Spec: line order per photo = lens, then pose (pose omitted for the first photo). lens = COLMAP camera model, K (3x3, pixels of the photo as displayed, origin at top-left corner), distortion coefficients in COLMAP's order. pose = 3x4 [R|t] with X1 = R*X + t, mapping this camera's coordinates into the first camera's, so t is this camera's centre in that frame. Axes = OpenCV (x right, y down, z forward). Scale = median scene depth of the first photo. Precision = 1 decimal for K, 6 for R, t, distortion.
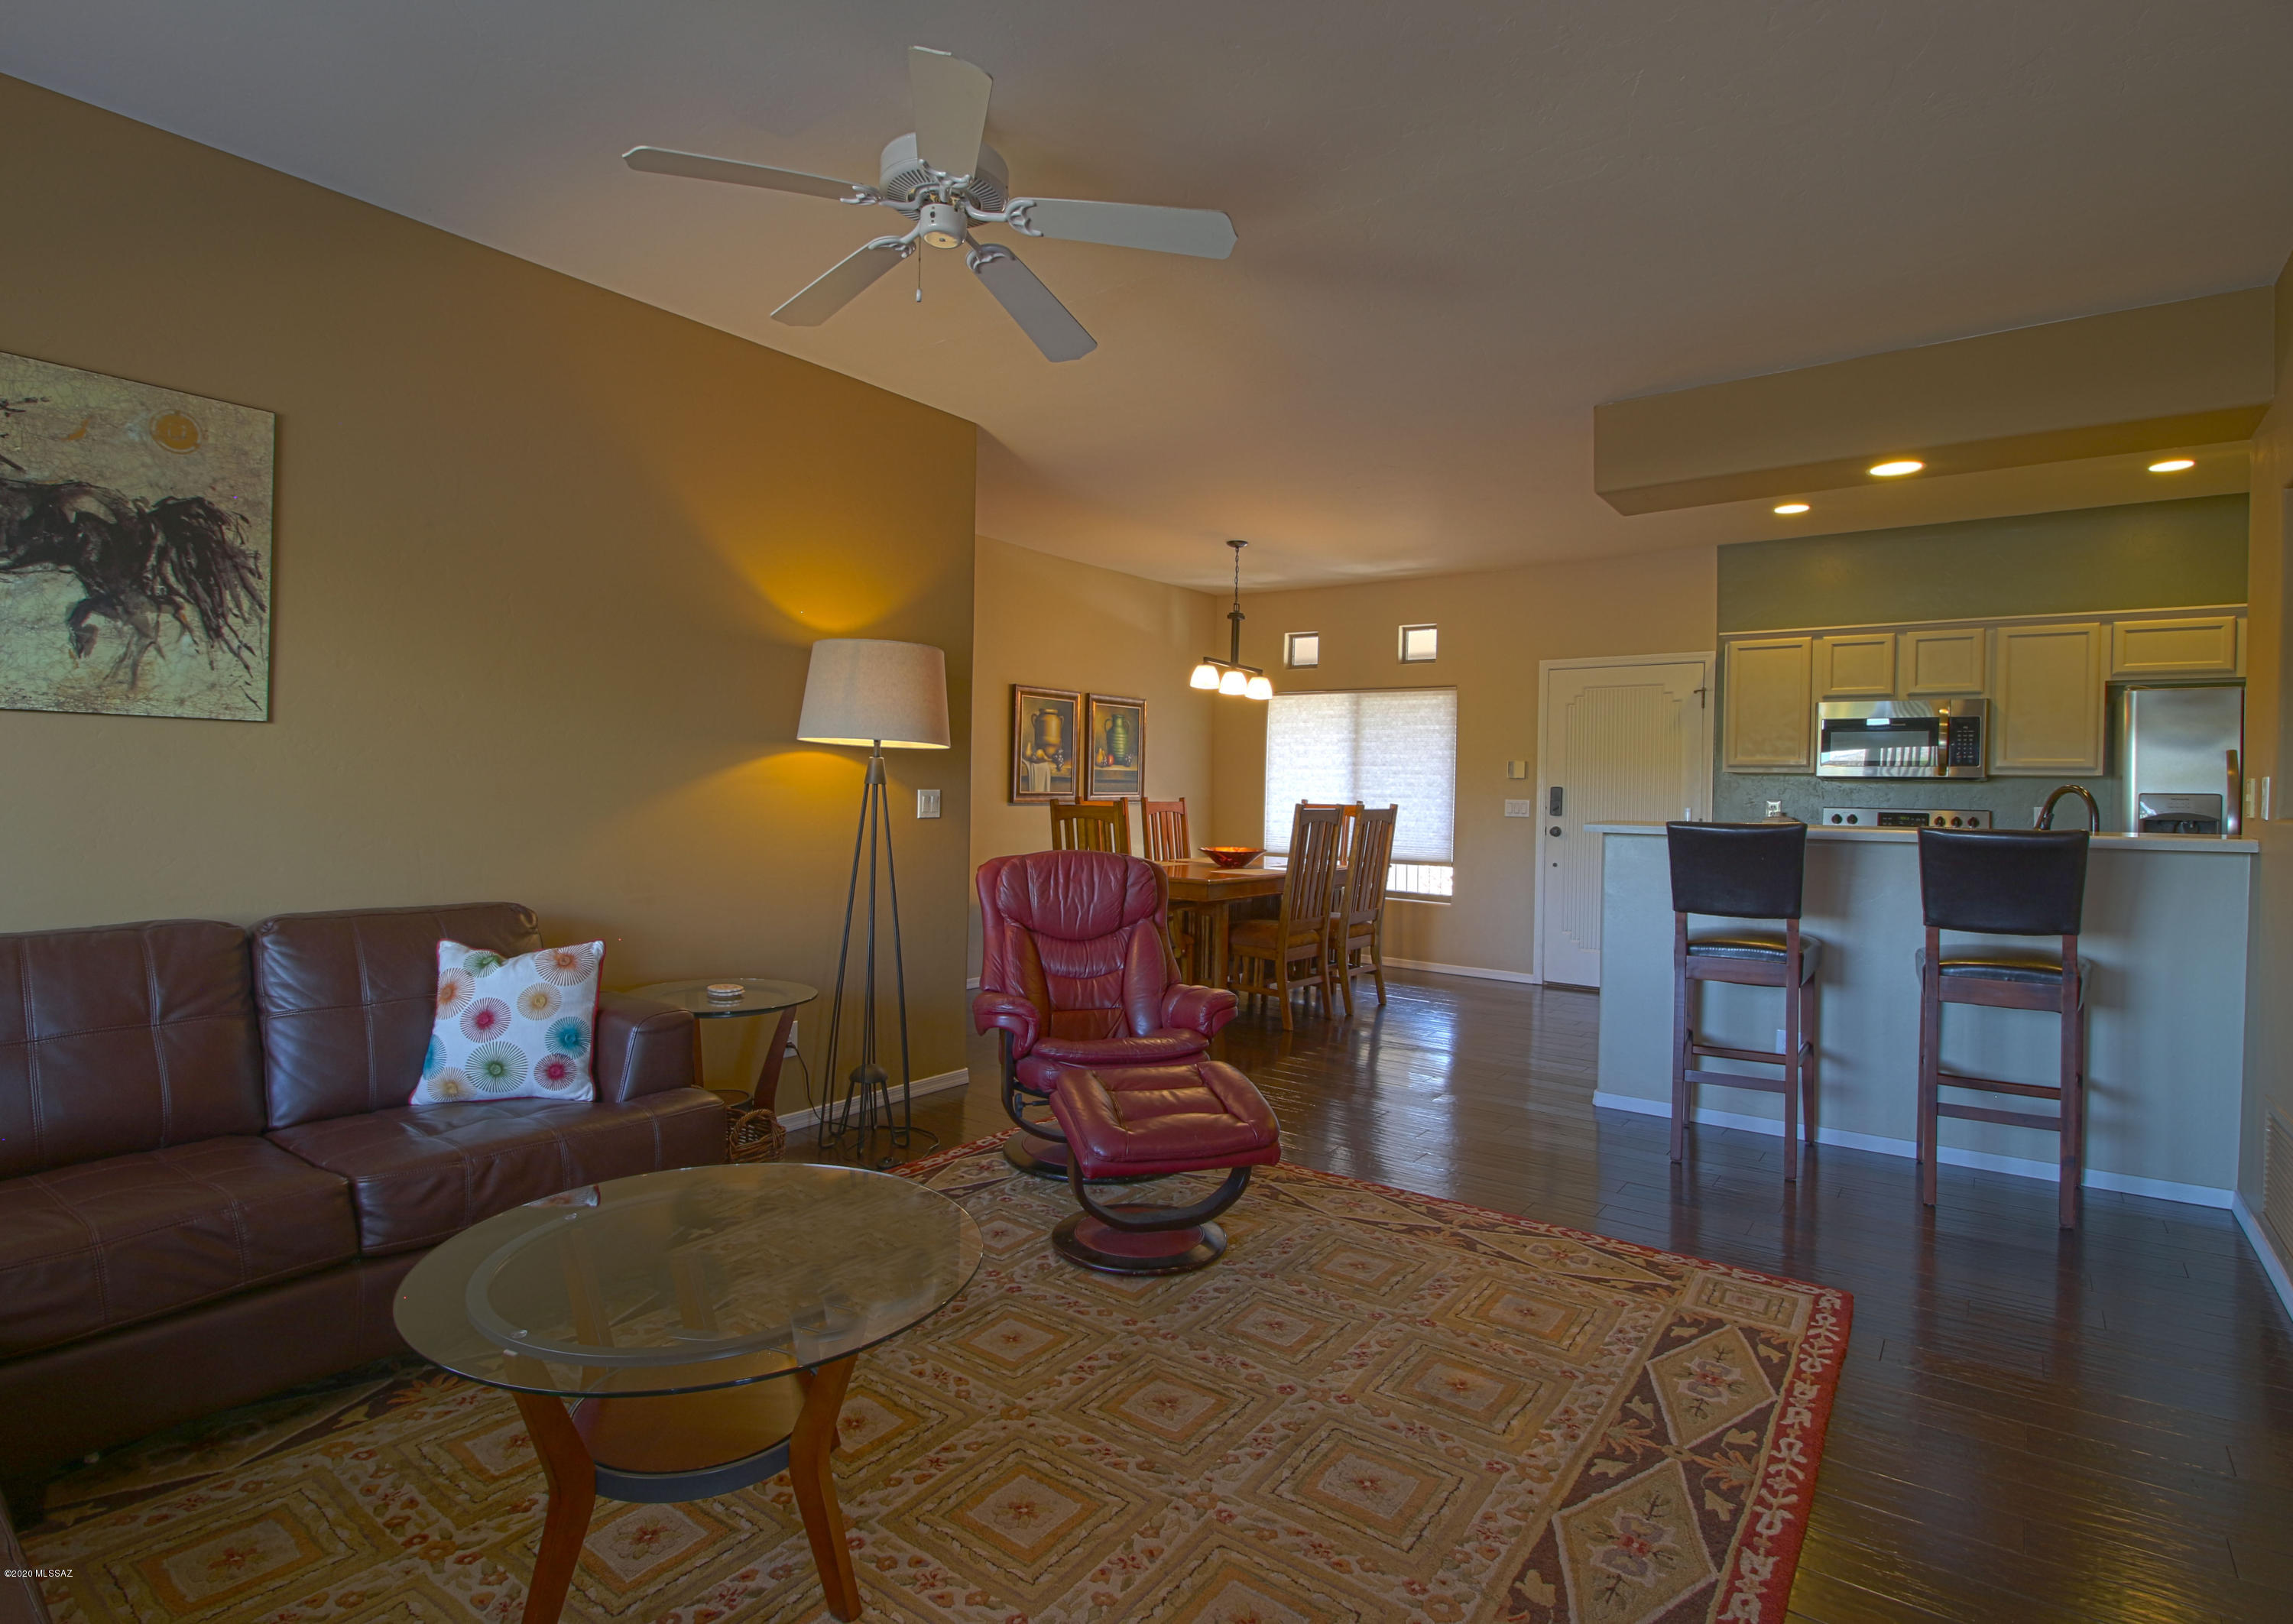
lens RADIAL K [[1163.3, 0, 1152.6], [0, 1163.3, 809.4], [0, 0, 1]] dist [0.000483, -0.001345]
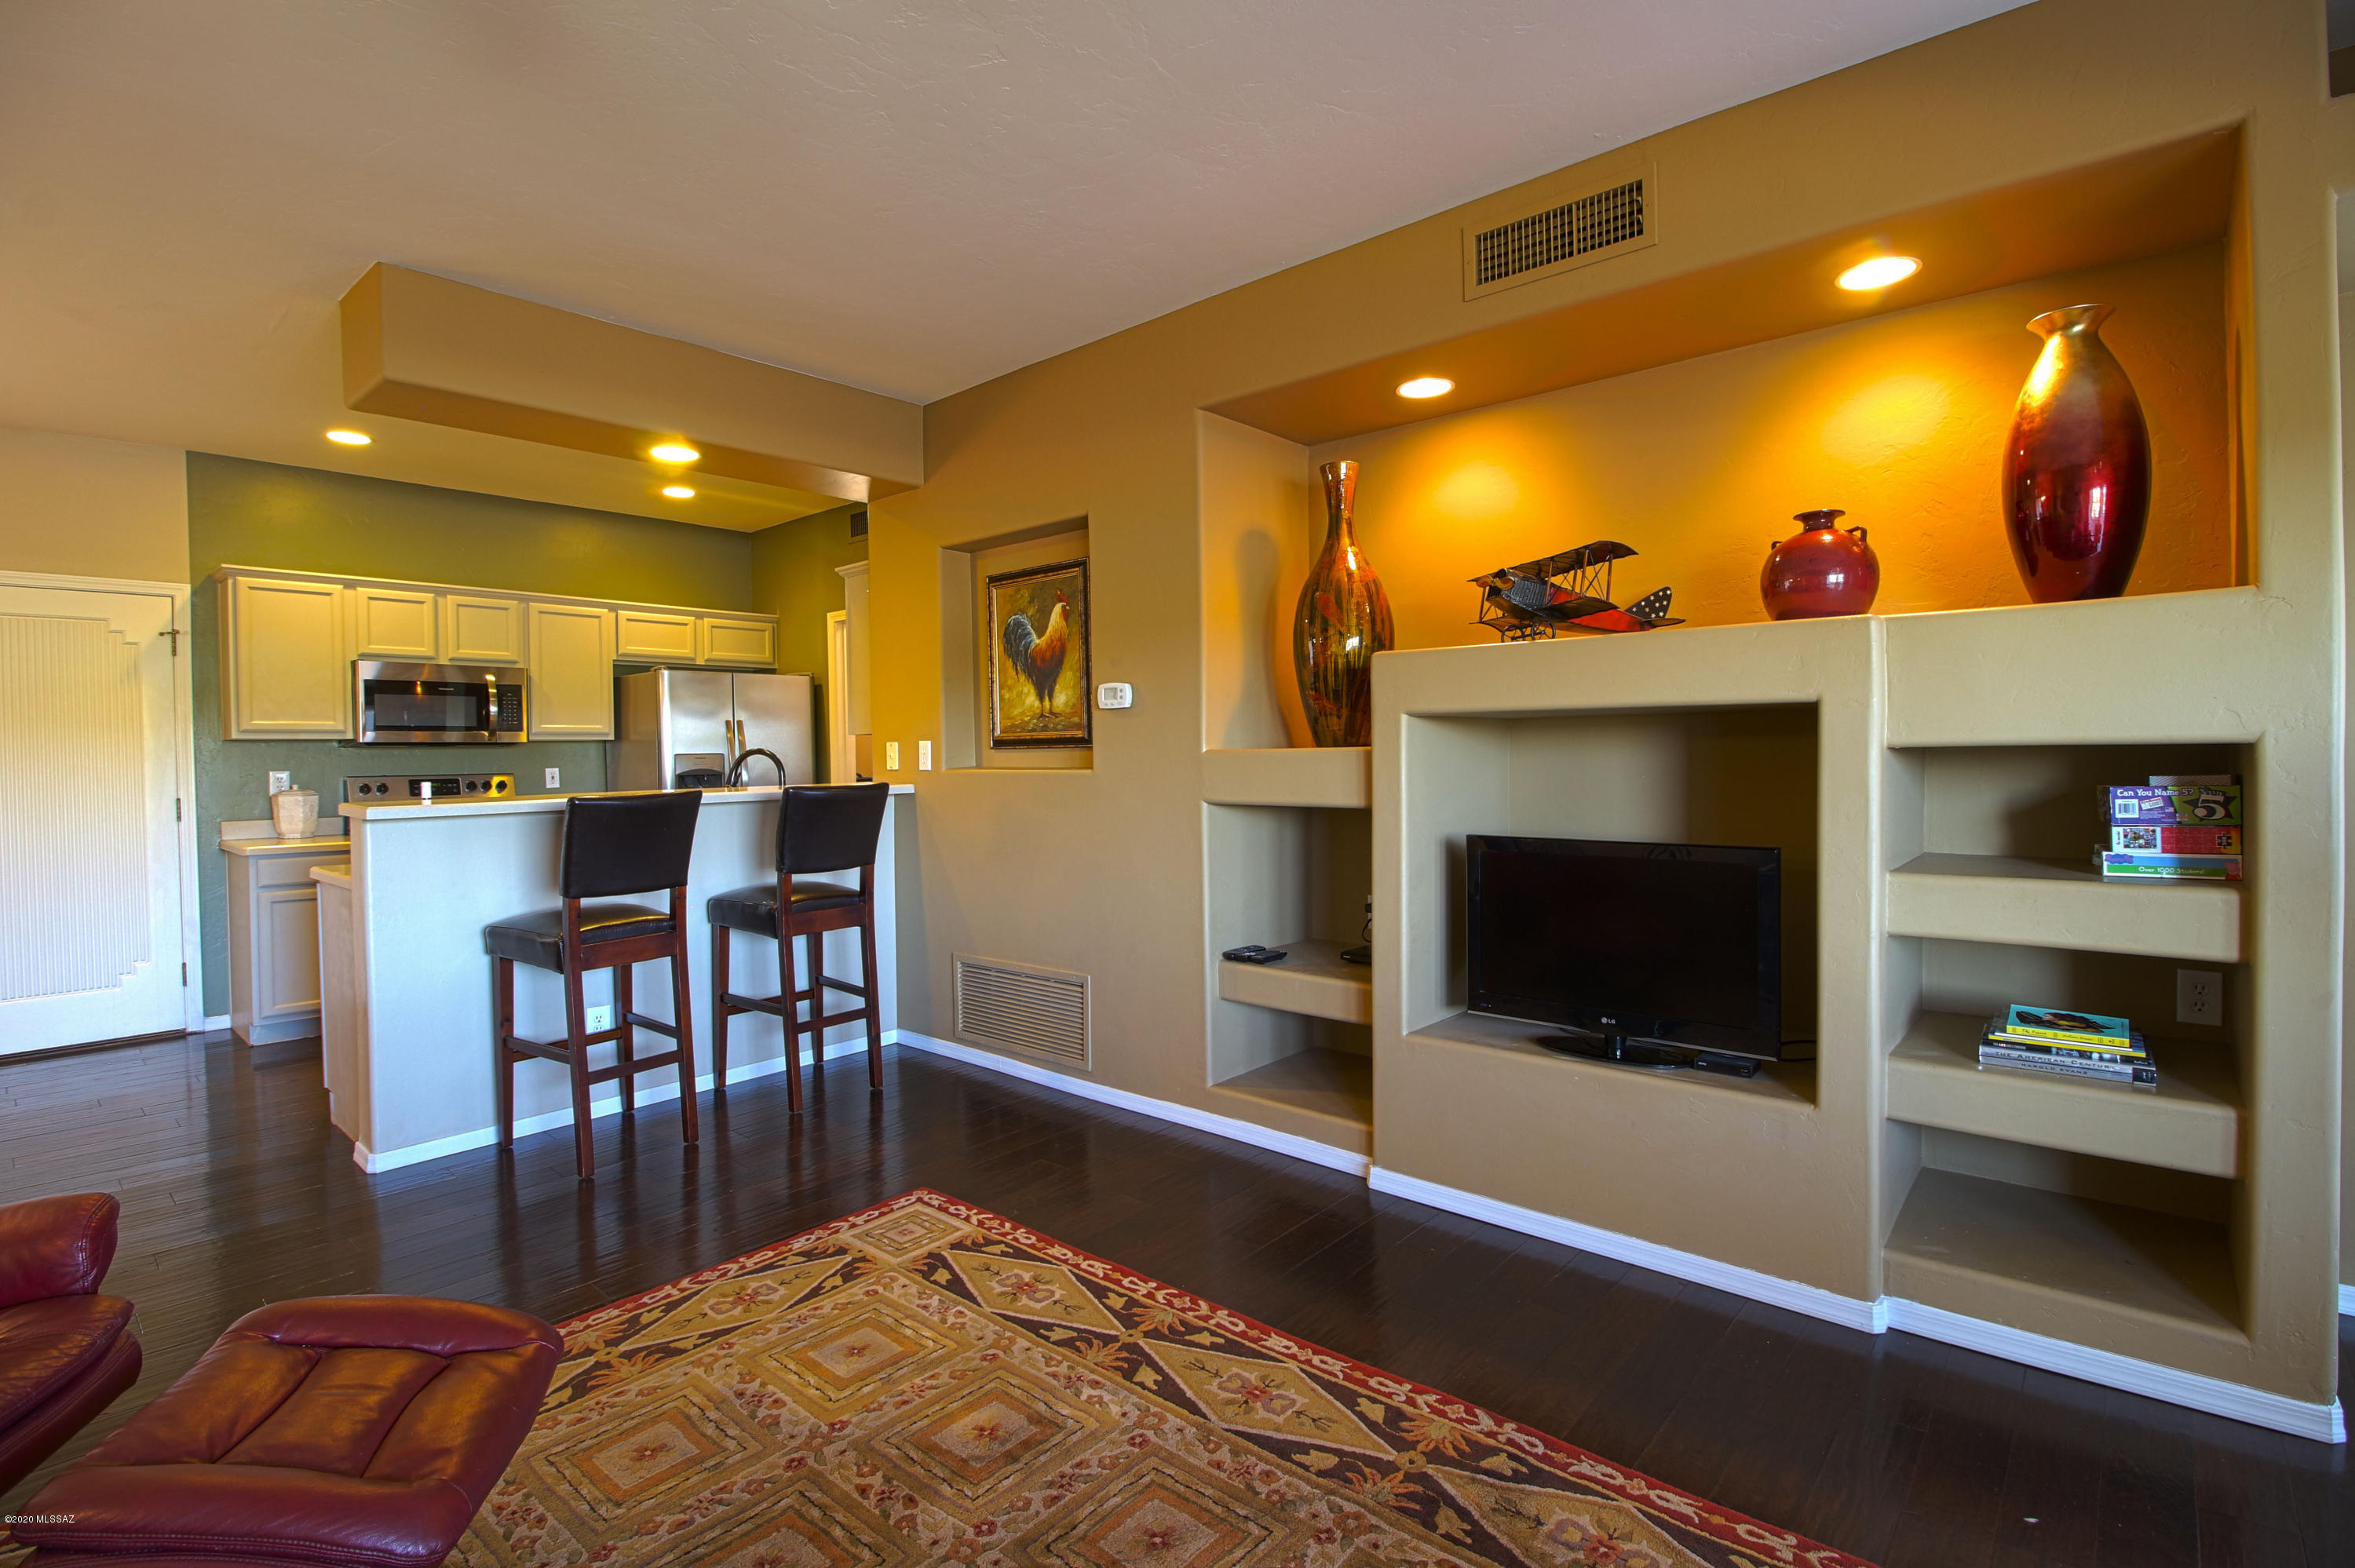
lens RADIAL K [[1082.8, 0, 1178.3], [0, 1082.8, 777.2], [0, 0, 1]] dist [-0.014254, -0.005090]
pose [[0.072300, -0.041962, 0.996500, -0.476425], [0.032284, 0.998689, 0.039712, -0.032081], [-0.996860, 0.029300, 0.073560, 0.701214]]
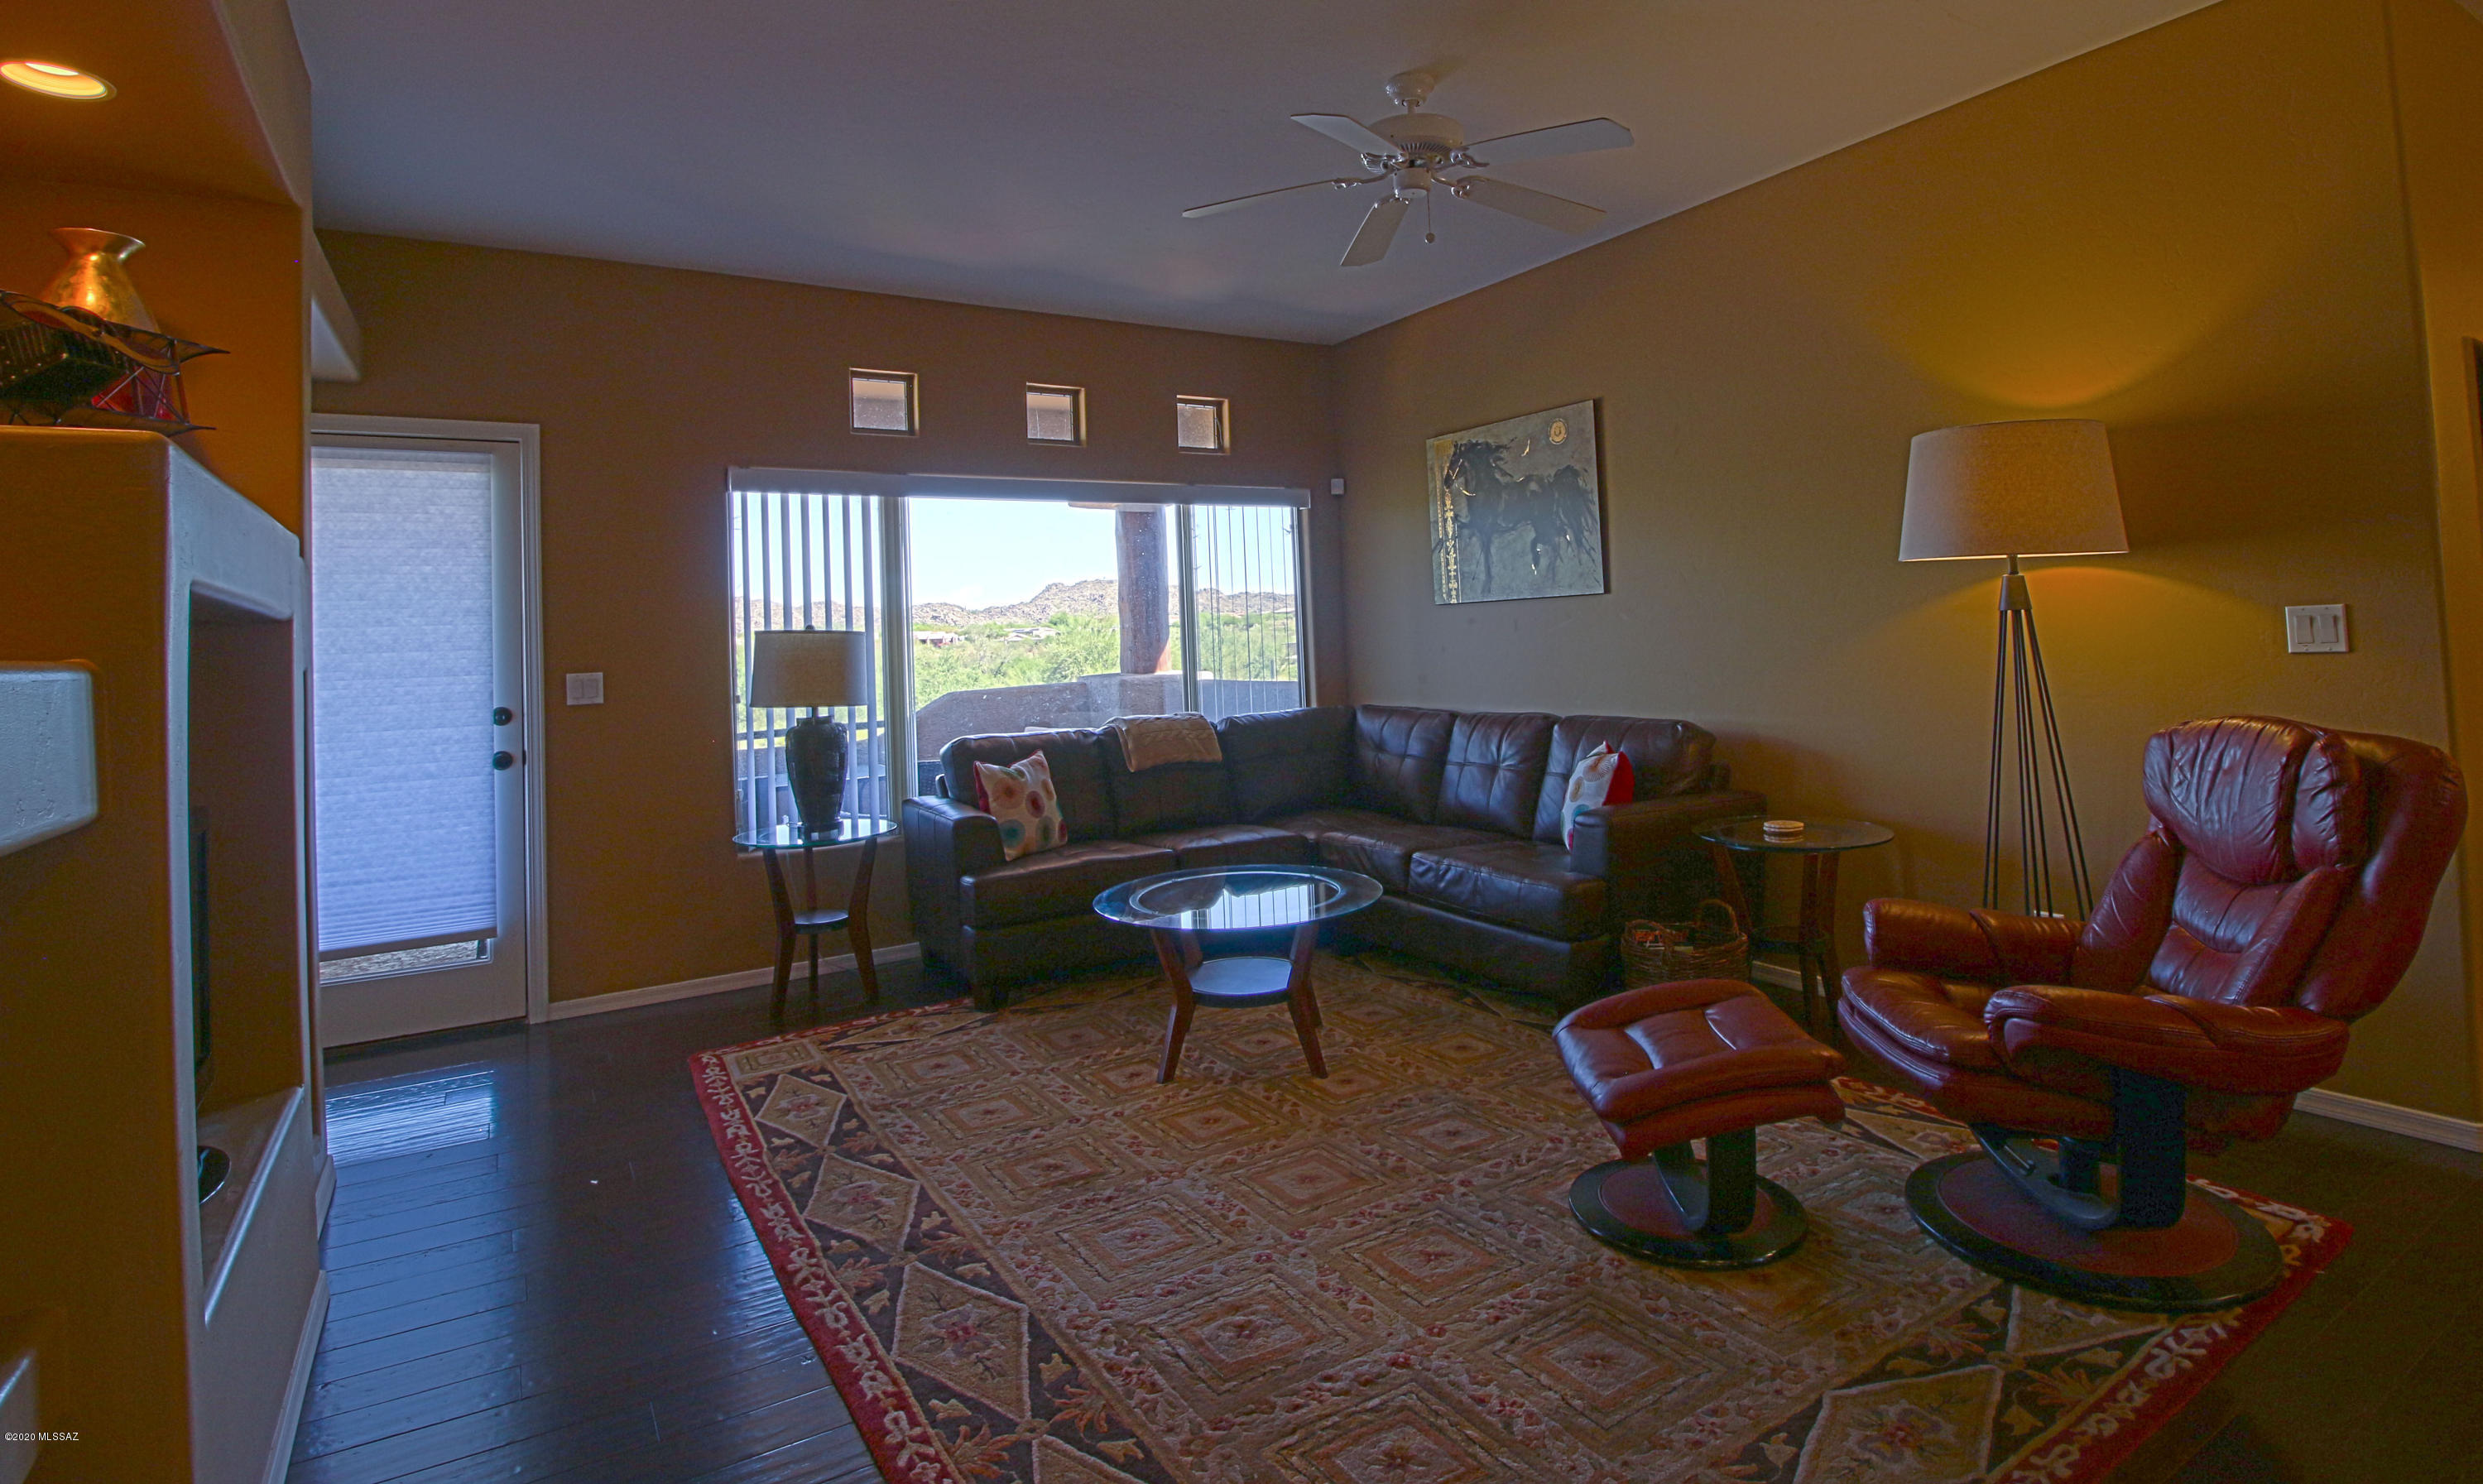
lens RADIAL K [[1199.9, 0, 1244.8], [0, 1199.9, 723.3], [0, 0, 1]] dist [0.018995, 0.000165]
pose [[-0.368334, 0.062598, -0.927584, 0.963584], [0.019038, 0.998029, 0.059793, -0.008801], [0.929498, 0.004364, -0.368800, 1.197925]]
